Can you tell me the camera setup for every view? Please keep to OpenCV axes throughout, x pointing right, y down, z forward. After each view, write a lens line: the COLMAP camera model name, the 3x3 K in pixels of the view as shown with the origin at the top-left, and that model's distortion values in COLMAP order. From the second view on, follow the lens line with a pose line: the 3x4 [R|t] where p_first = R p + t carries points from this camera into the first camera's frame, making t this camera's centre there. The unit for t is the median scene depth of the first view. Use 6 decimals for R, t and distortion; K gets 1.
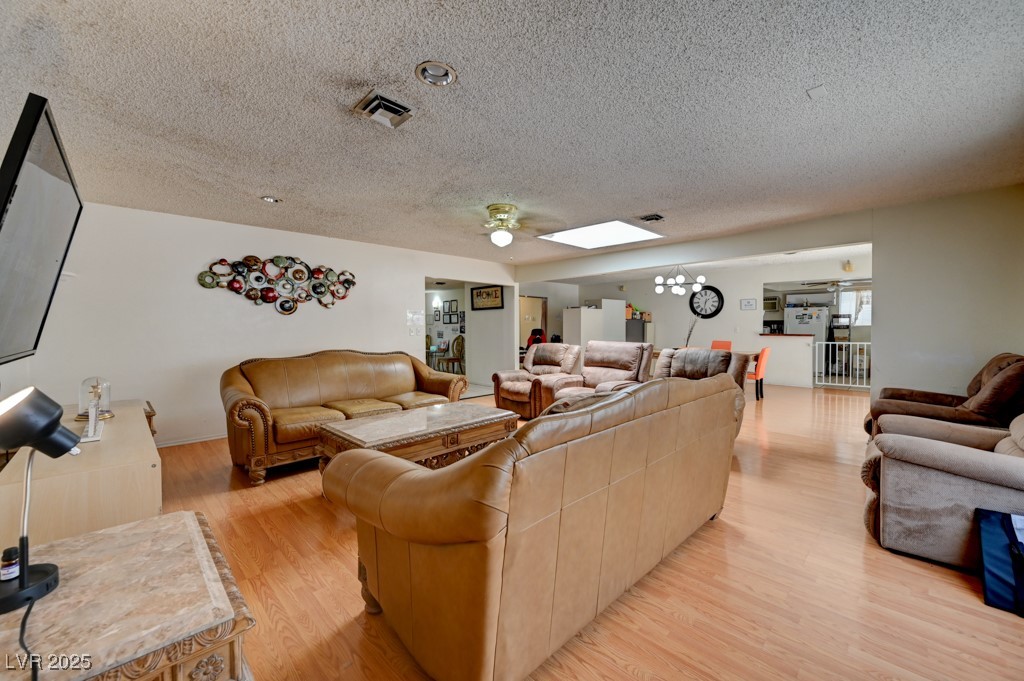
lens RADIAL K [[402.5, 0, 517.9], [0, 402.5, 338.4], [0, 0, 1]] dist [0.000974, -0.000211]
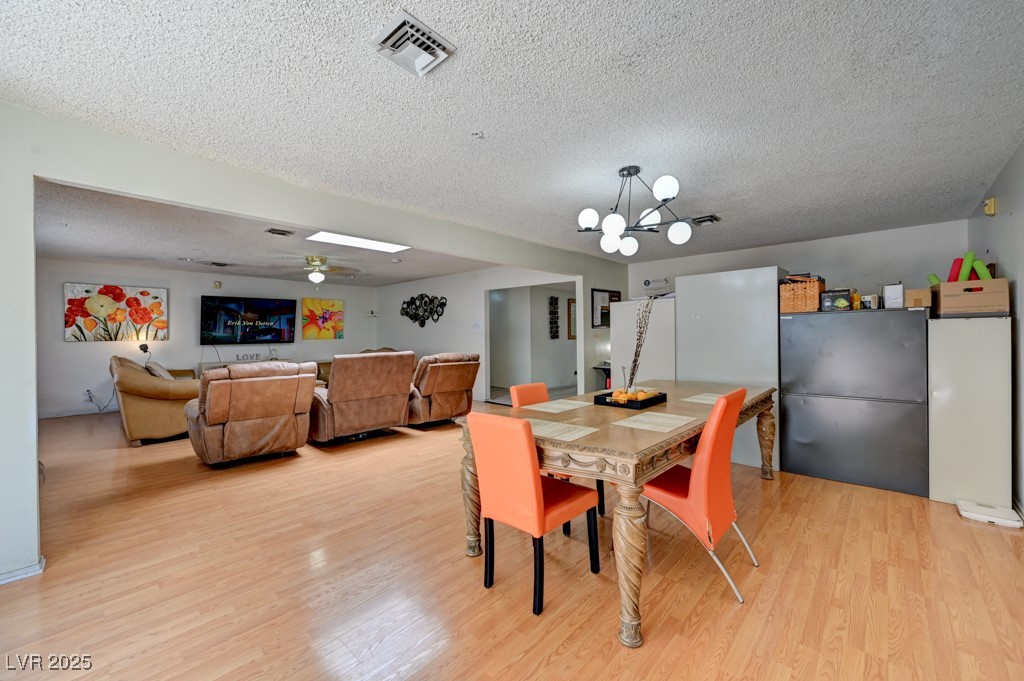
lens RADIAL K [[402.5, 0, 515.5], [0, 402.5, 339.7], [0, 0, 1]] dist [0.000974, -0.000211]
pose [[0.035589, 0.018776, -0.999190, 0.688894], [-0.020523, 0.999626, 0.018053, -0.026015], [0.999156, 0.019864, 0.035961, 0.777252]]
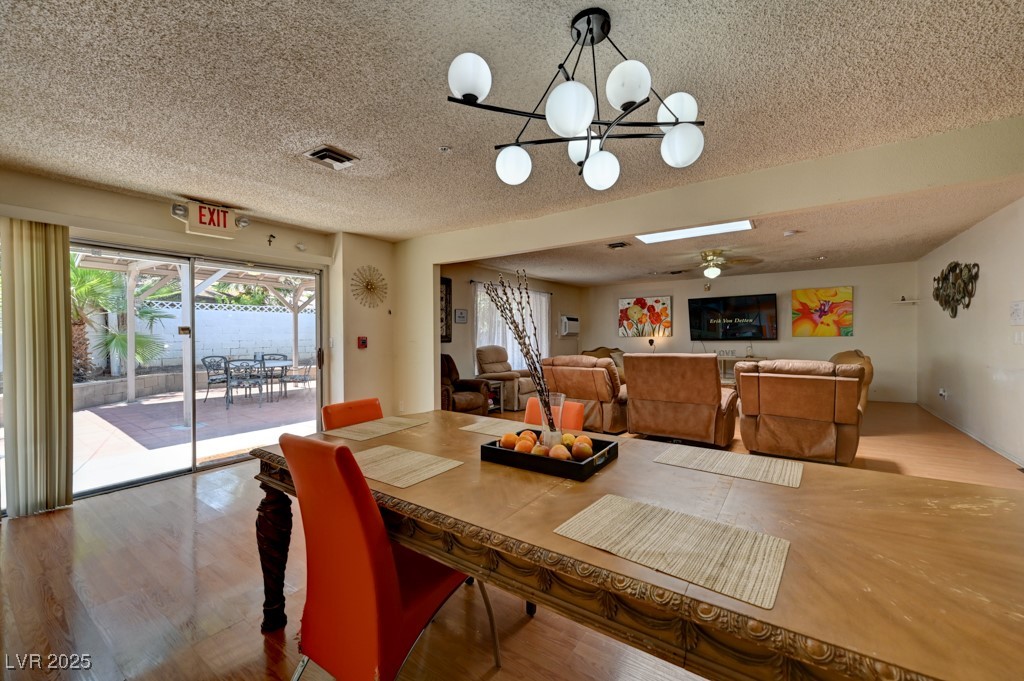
lens RADIAL K [[402.5, 0, 515.1], [0, 402.5, 338.6], [0, 0, 1]] dist [0.000974, -0.000211]
pose [[-0.984466, 0.016855, -0.174765, 0.420327], [0.010551, 0.999262, 0.036938, -0.032926], [0.175259, 0.034520, -0.983917, 1.058469]]
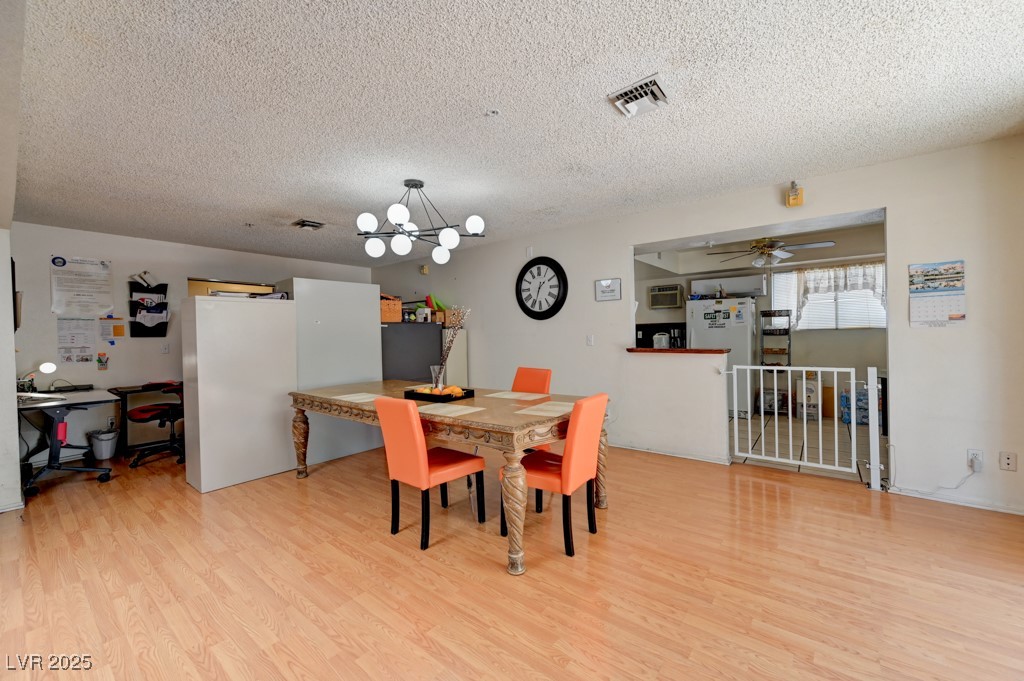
lens RADIAL K [[402.5, 0, 516.8], [0, 402.5, 338.7], [0, 0, 1]] dist [0.000974, -0.000211]
pose [[0.992508, -0.016335, 0.121085, 0.397319], [0.018754, 0.999646, -0.018869, -0.016272], [-0.120734, 0.020998, 0.992463, 0.516144]]
